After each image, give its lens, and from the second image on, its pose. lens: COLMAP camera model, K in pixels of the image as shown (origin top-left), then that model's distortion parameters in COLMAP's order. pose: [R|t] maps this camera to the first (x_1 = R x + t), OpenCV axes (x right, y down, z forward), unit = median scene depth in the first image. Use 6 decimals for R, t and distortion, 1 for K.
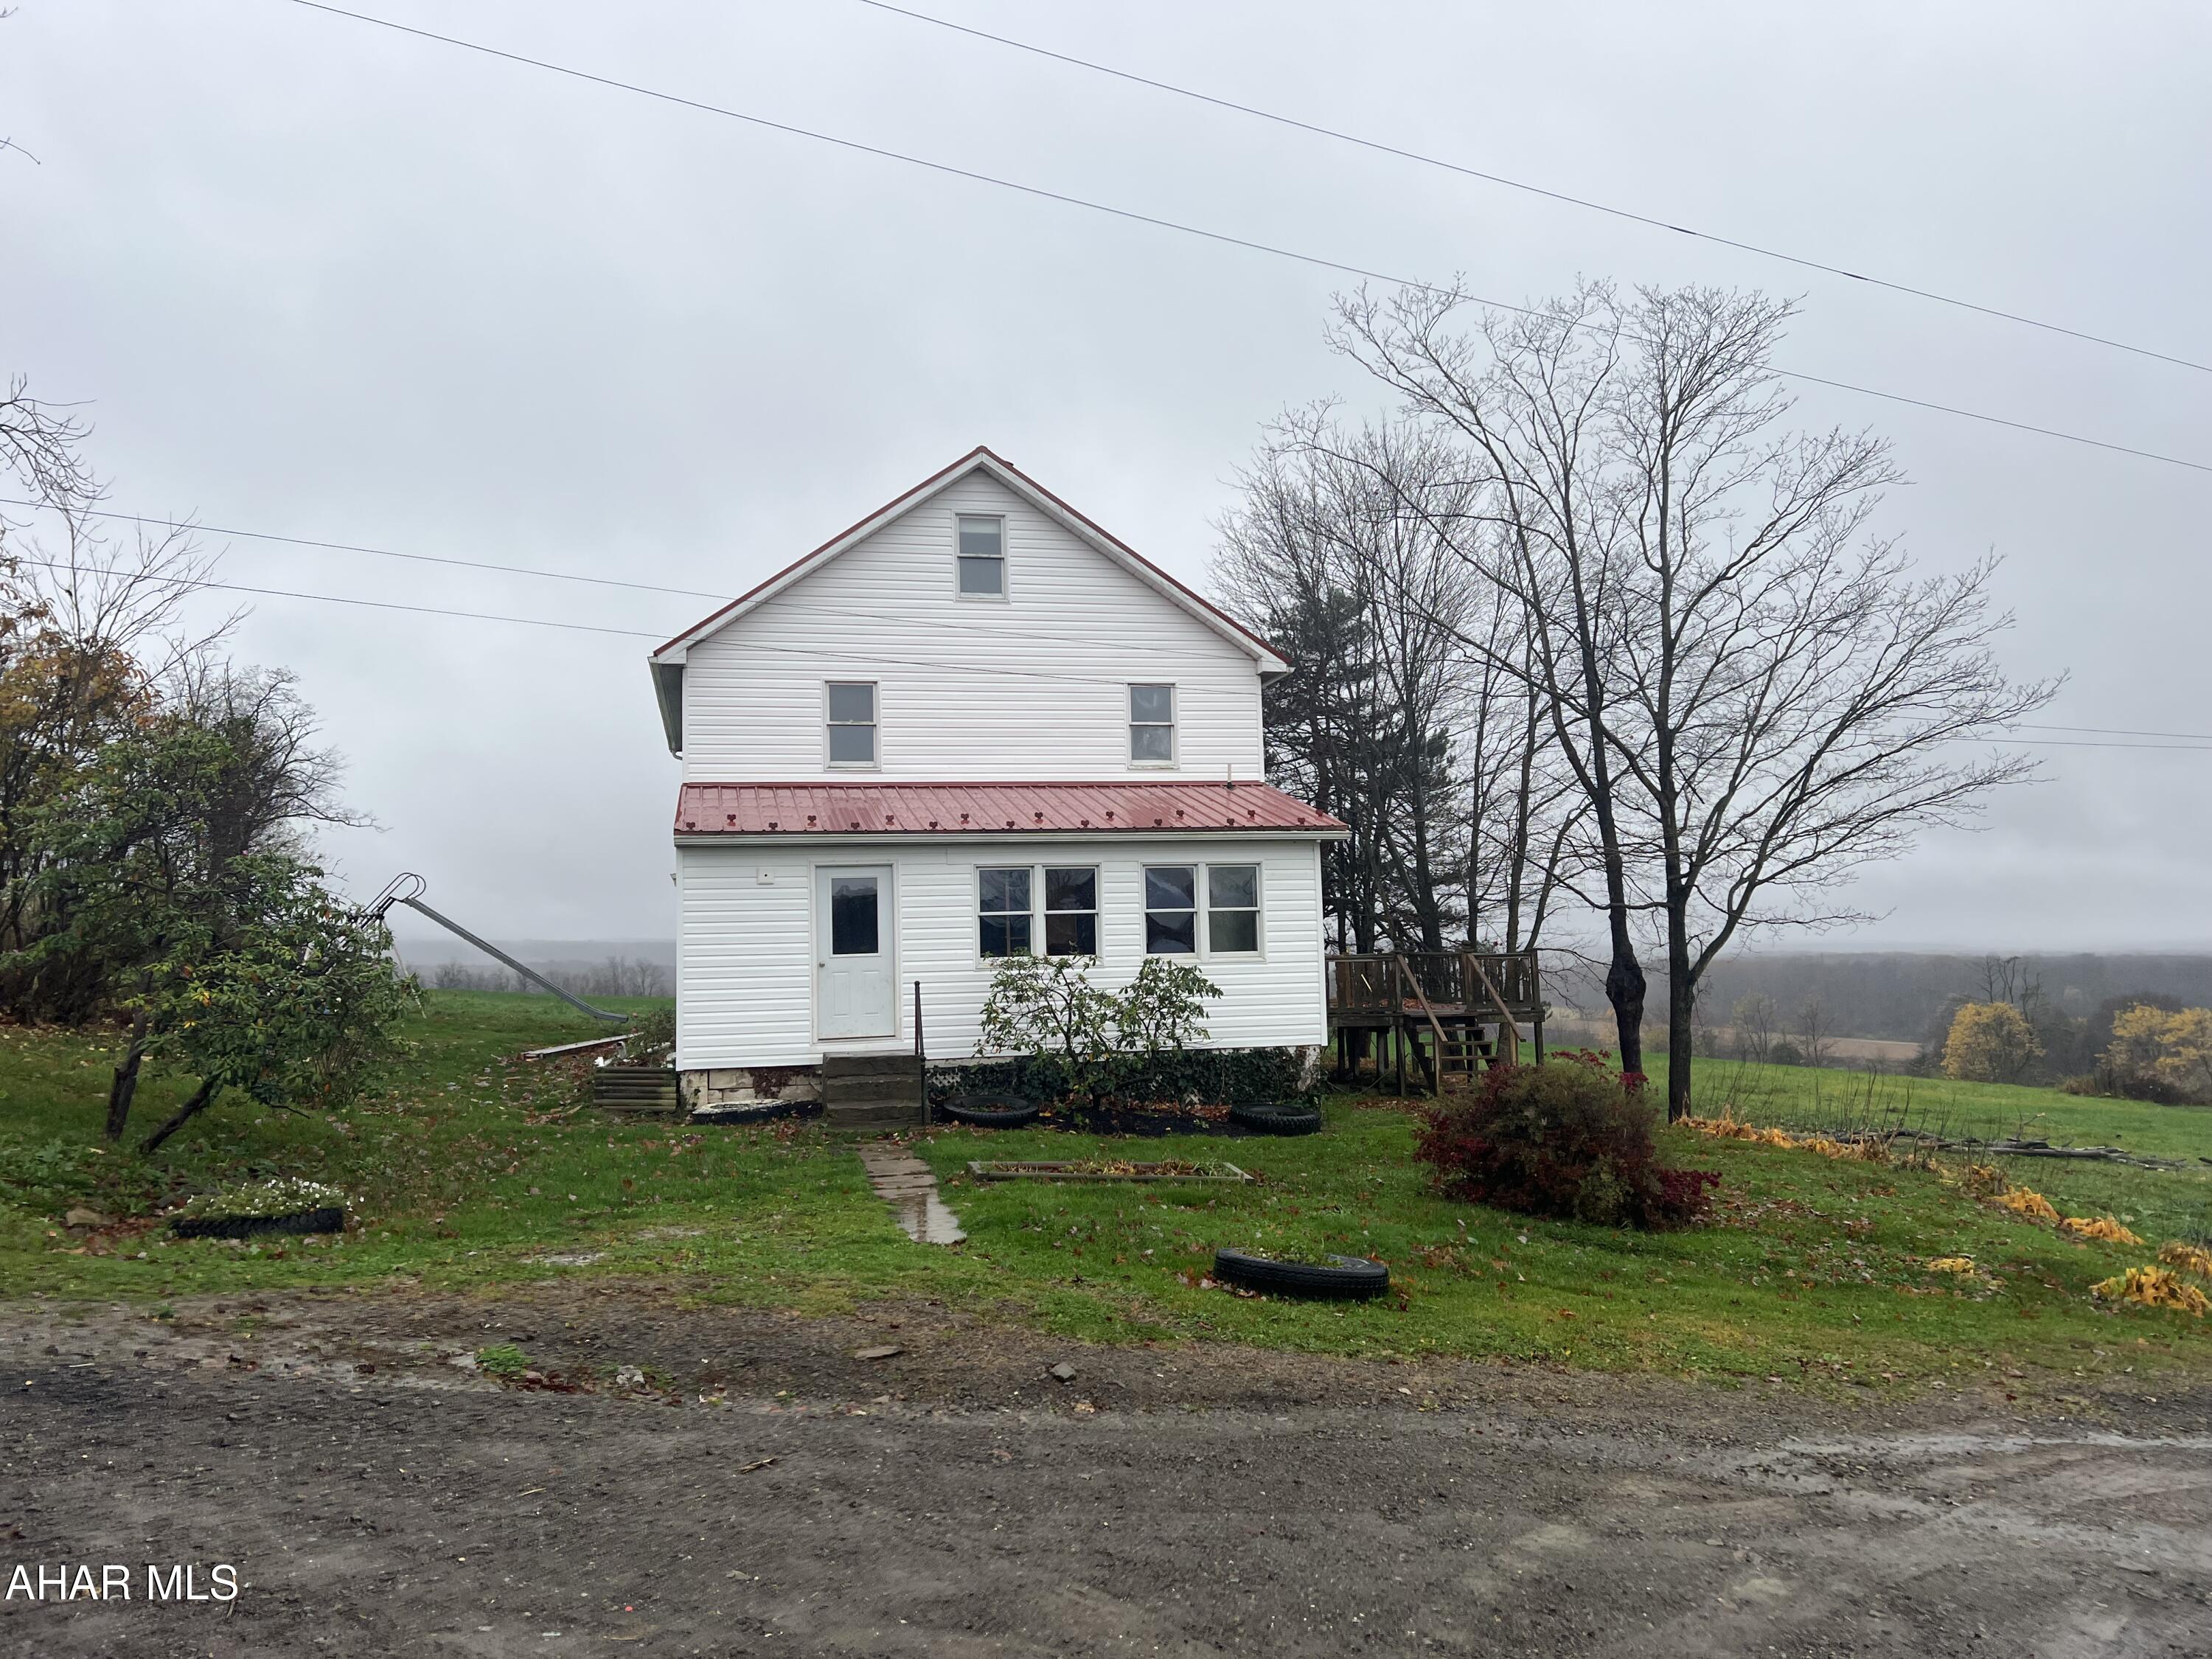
lens RADIAL K [[1639.3, 0, 1112.8], [0, 1639.3, 827.4], [0, 0, 1]] dist [0.042323, -0.036011]
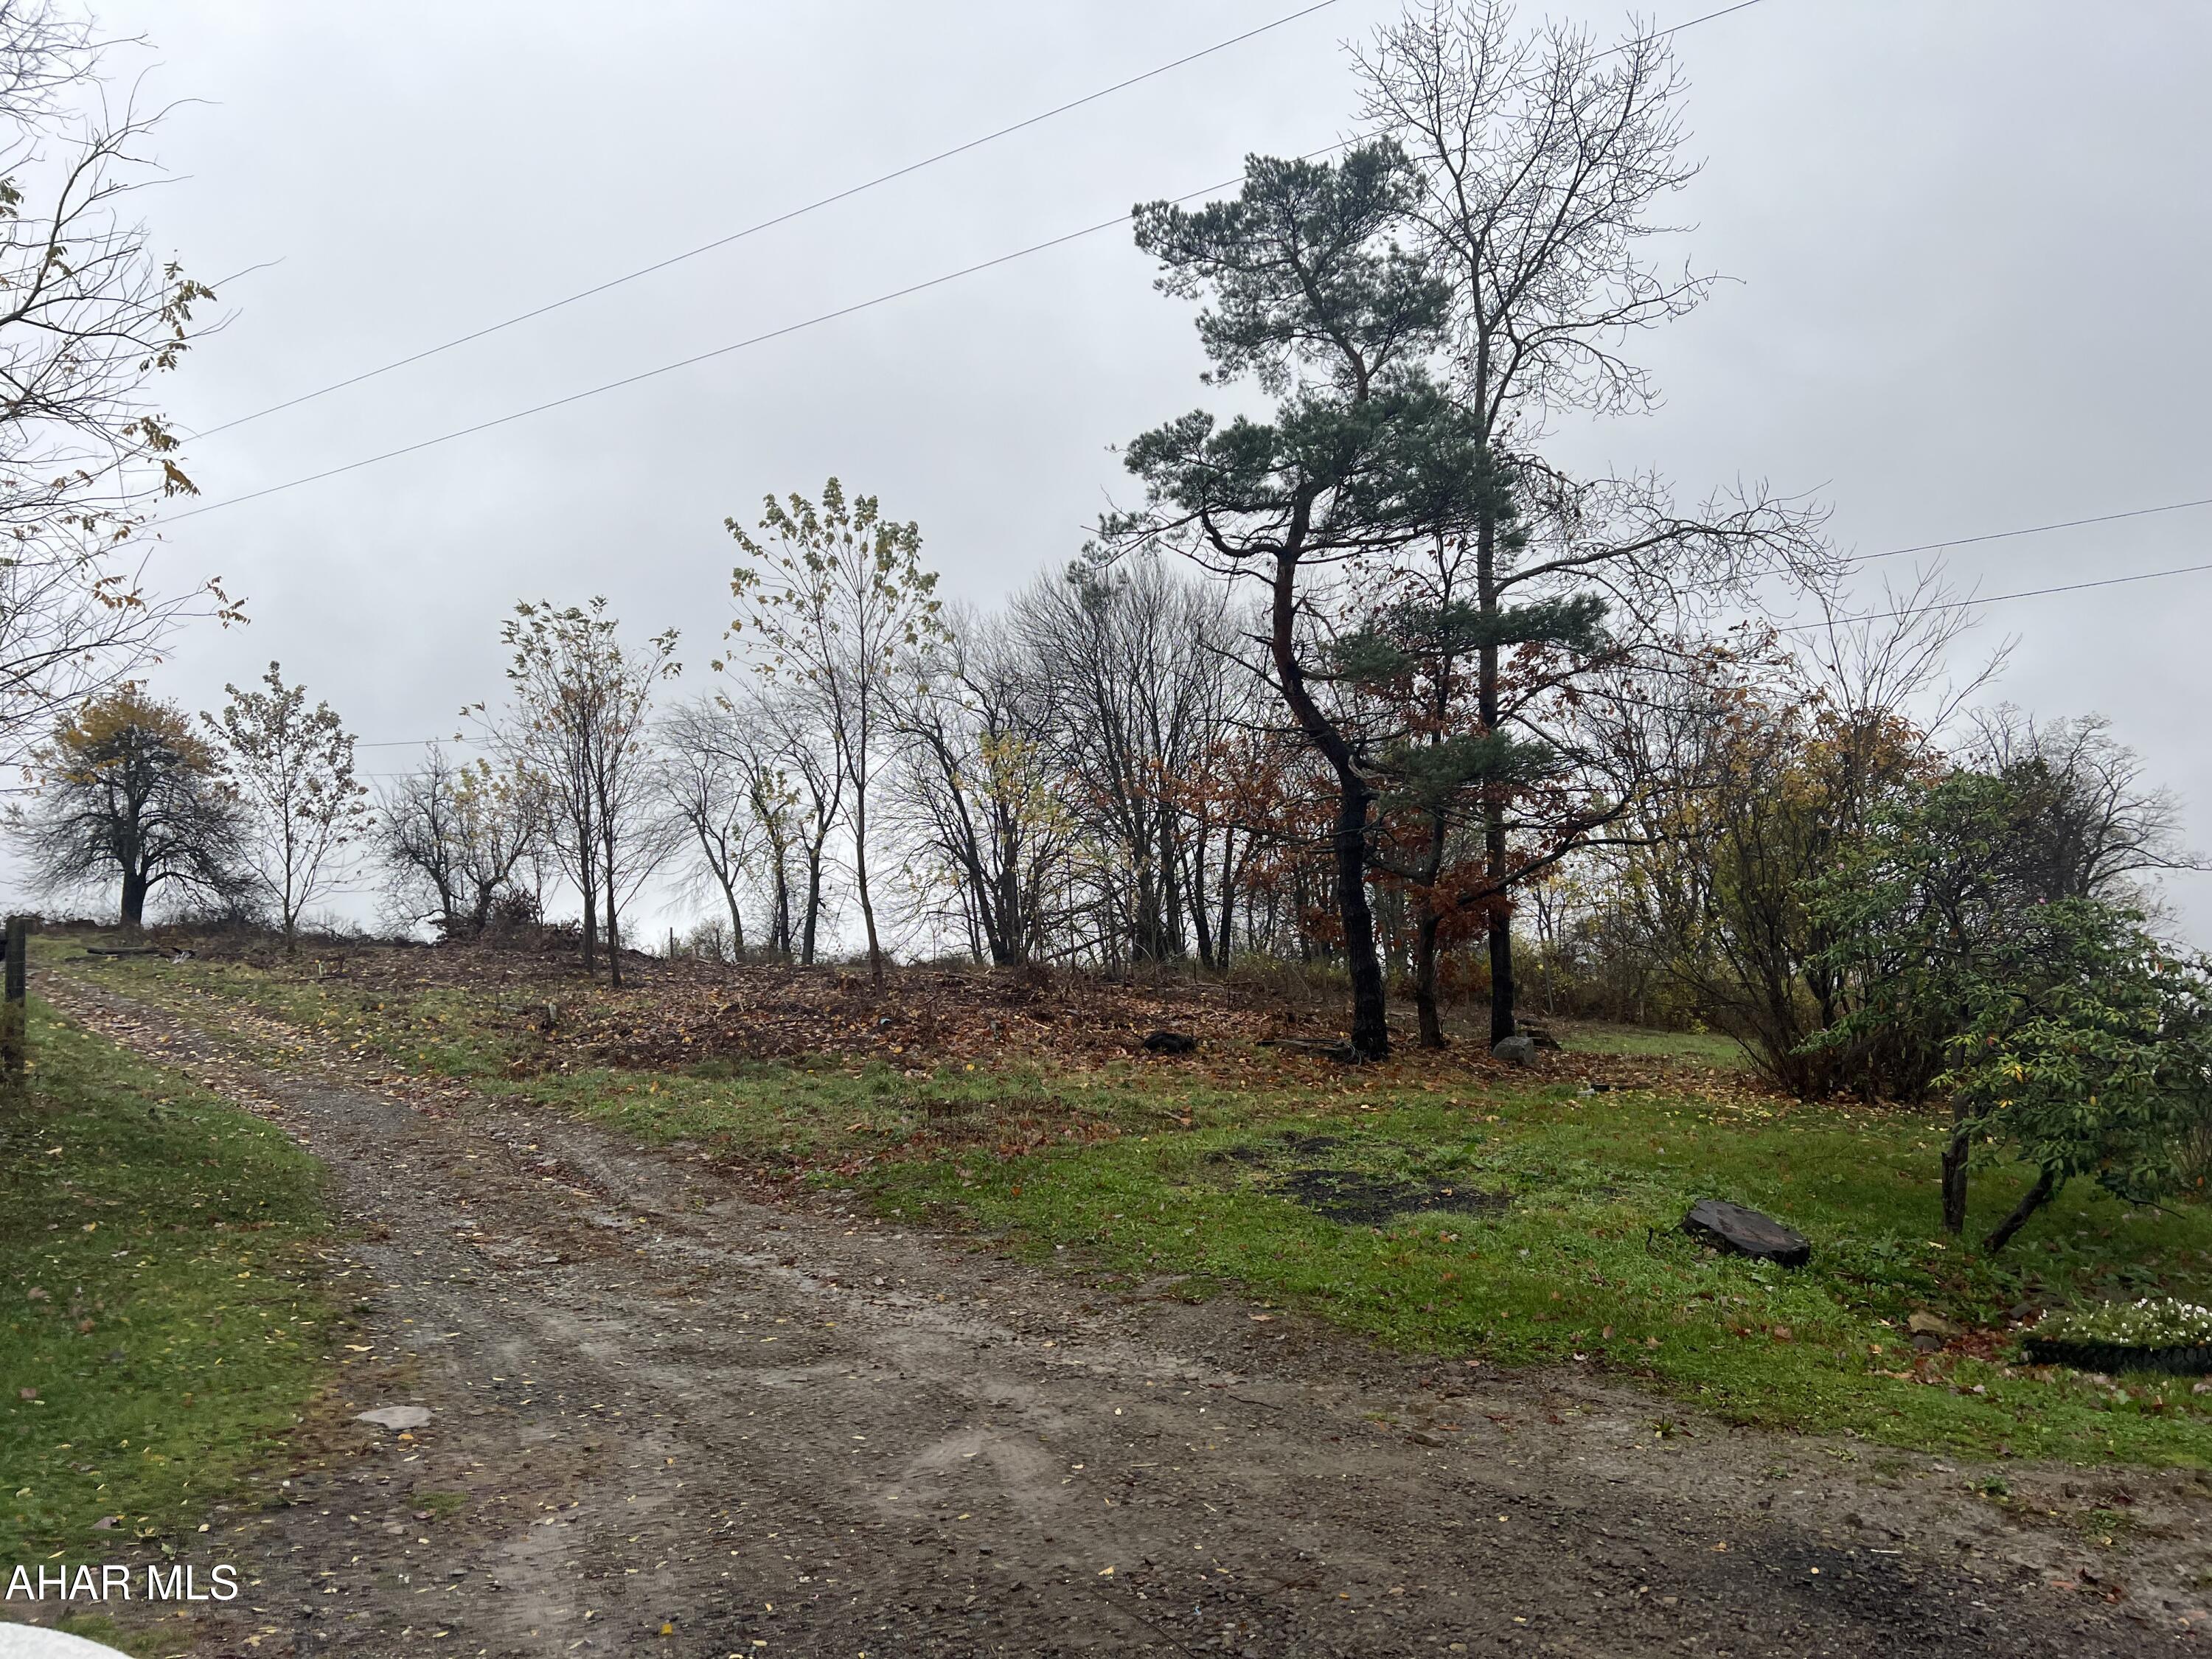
lens RADIAL K [[1639.3, 0, 1107.9], [0, 1639.3, 811.7], [0, 0, 1]] dist [0.042323, -0.036011]
pose [[0.517305, -0.163037, -0.840128, -0.049651], [0.119491, 0.985830, -0.117736, 0.014038], [0.847418, -0.039483, 0.529456, 0.149714]]
